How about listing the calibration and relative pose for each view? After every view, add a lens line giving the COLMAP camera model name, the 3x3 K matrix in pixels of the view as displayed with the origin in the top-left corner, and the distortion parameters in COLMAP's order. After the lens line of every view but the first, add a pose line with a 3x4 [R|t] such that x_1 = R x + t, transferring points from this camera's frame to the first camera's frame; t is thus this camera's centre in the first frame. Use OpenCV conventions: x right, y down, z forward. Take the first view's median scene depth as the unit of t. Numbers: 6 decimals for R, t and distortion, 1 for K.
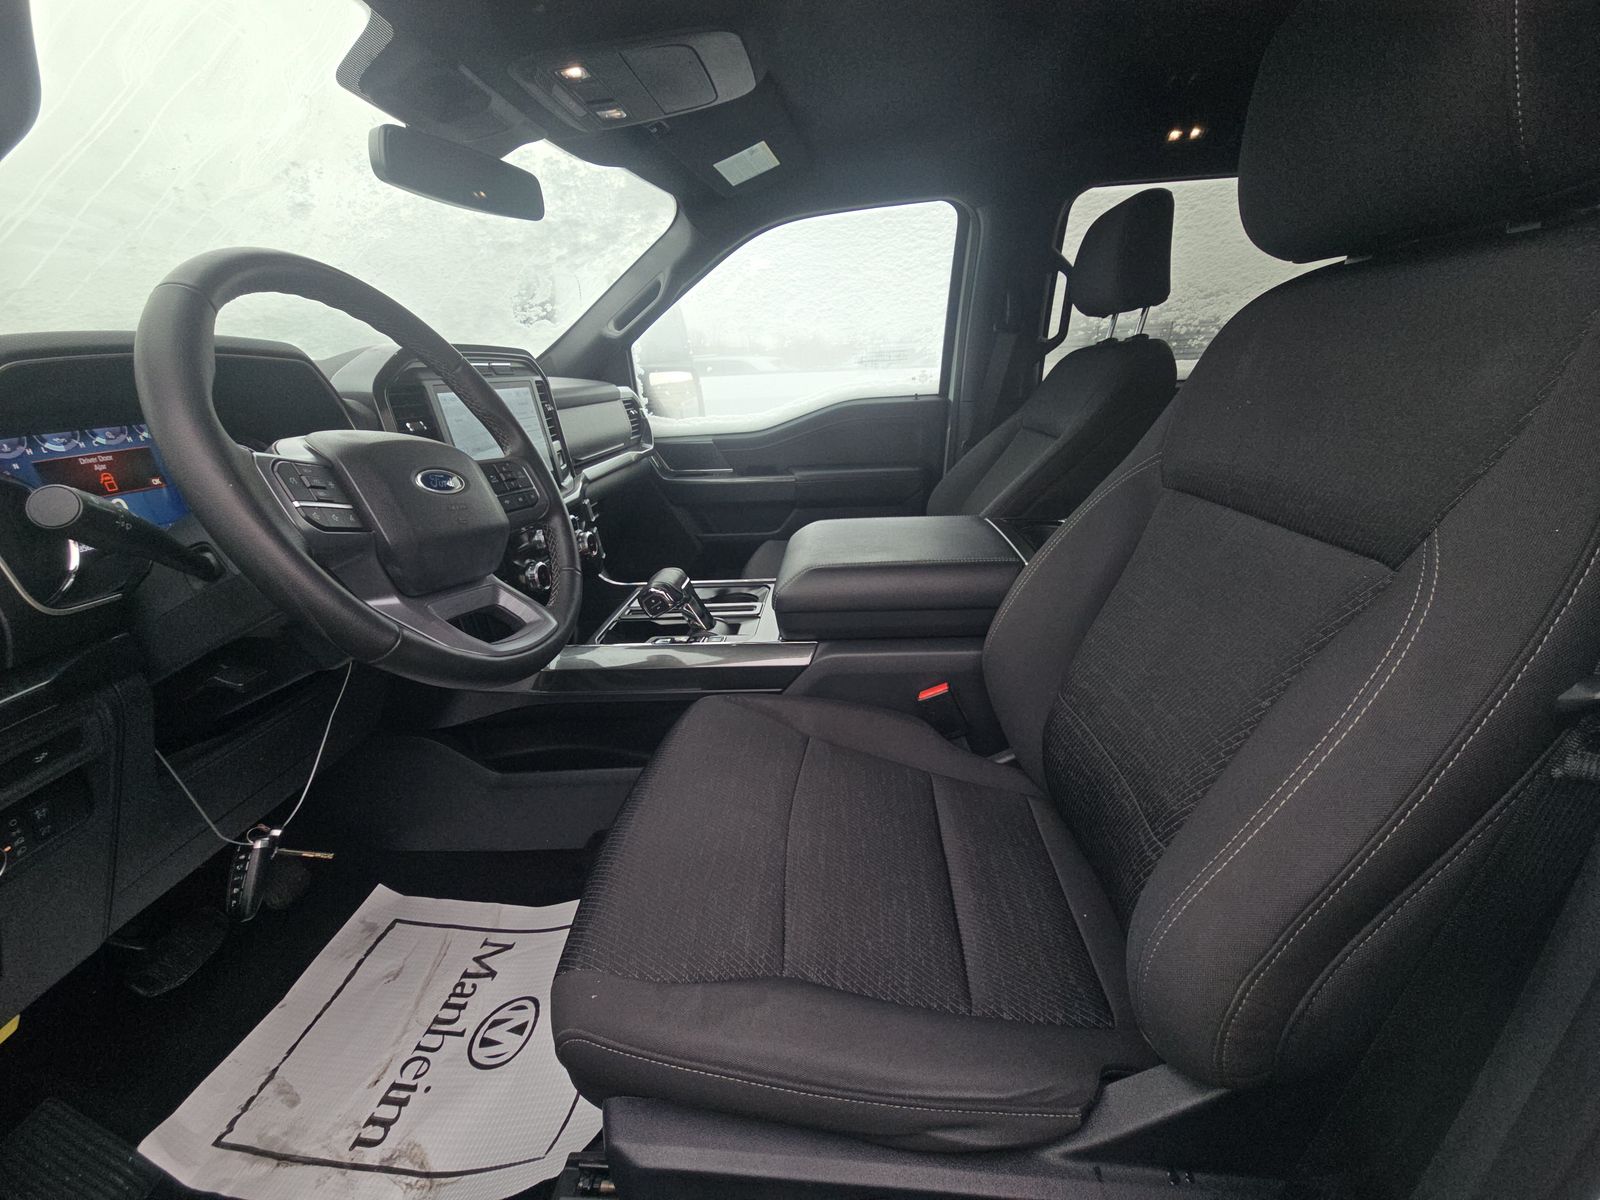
lens RADIAL K [[642.7, 0, 800.0], [0, 642.7, 600.0], [0, 0, 1]] dist [0.002654, 0.000216]
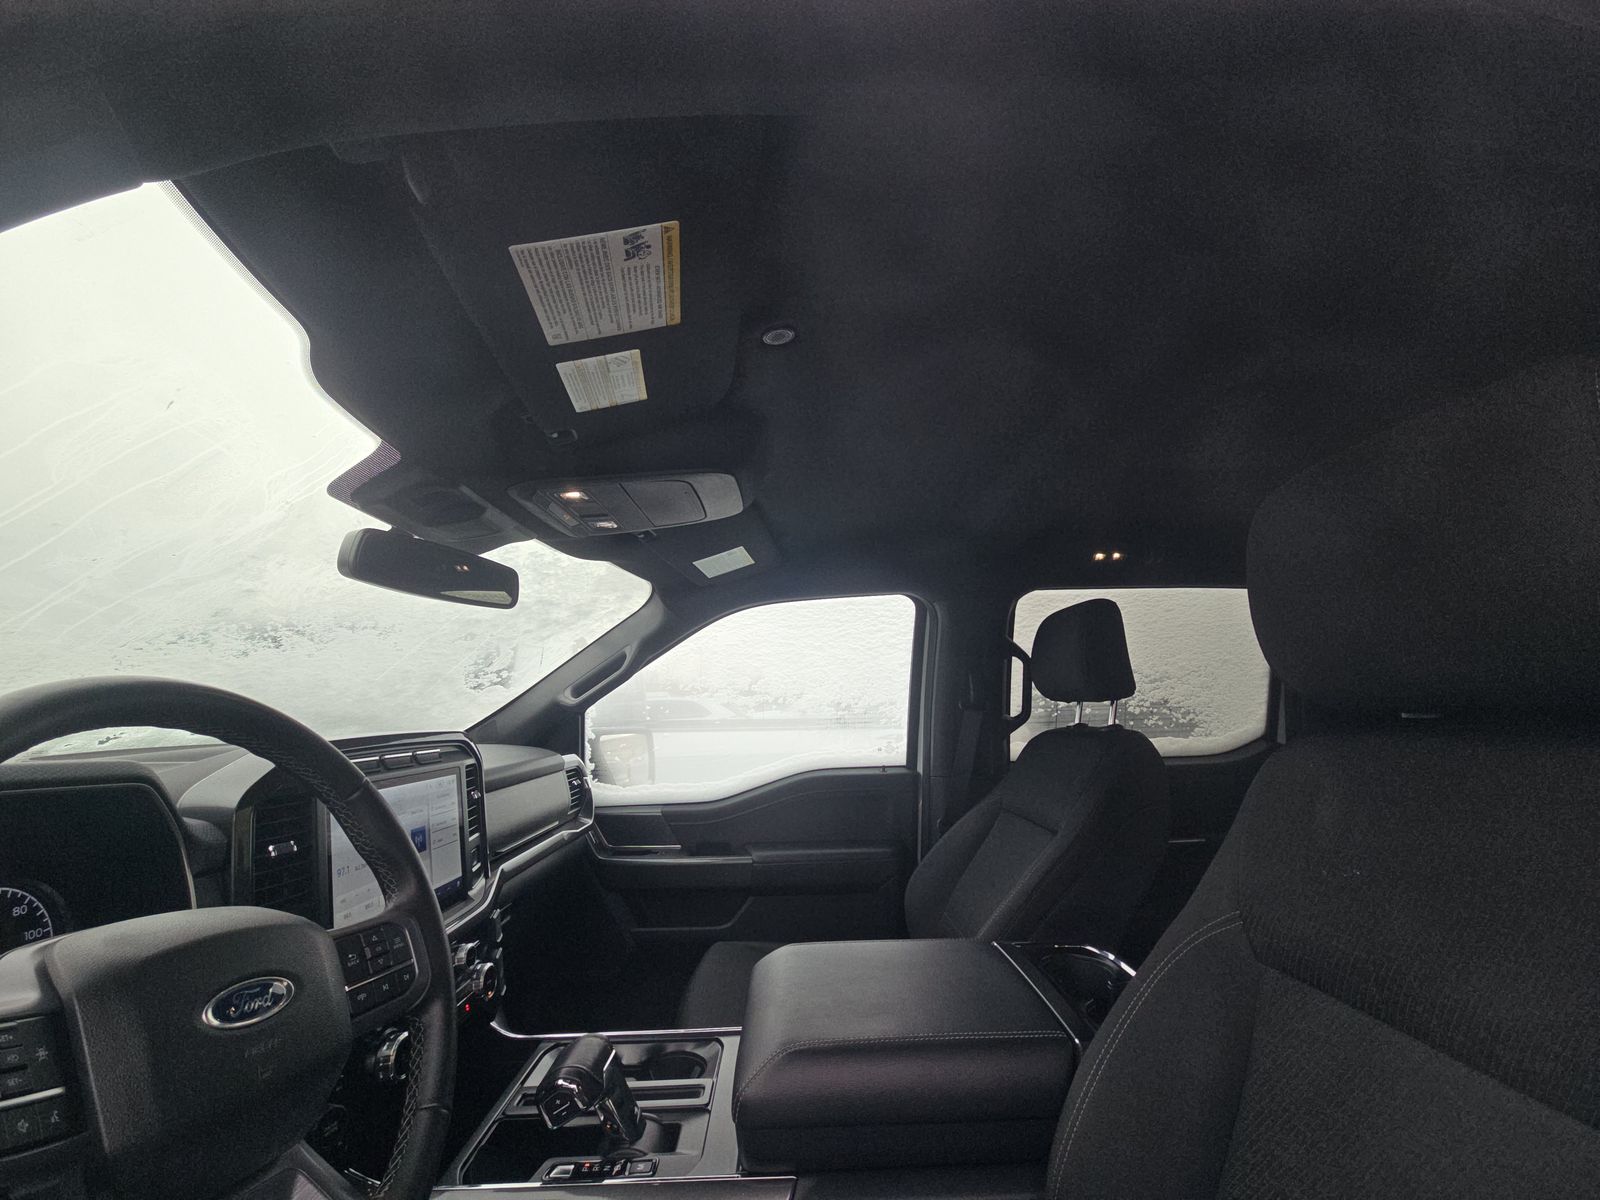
lens RADIAL K [[658.1, 0, 800.0], [0, 658.1, 600.0], [0, 0, 1]] dist [-0.001414, -0.000047]
pose [[0.996814, 0.041569, 0.068079, -0.026916], [-0.002493, 0.869294, -0.494289, -0.078057], [-0.079728, 0.492544, 0.866628, 0.070681]]
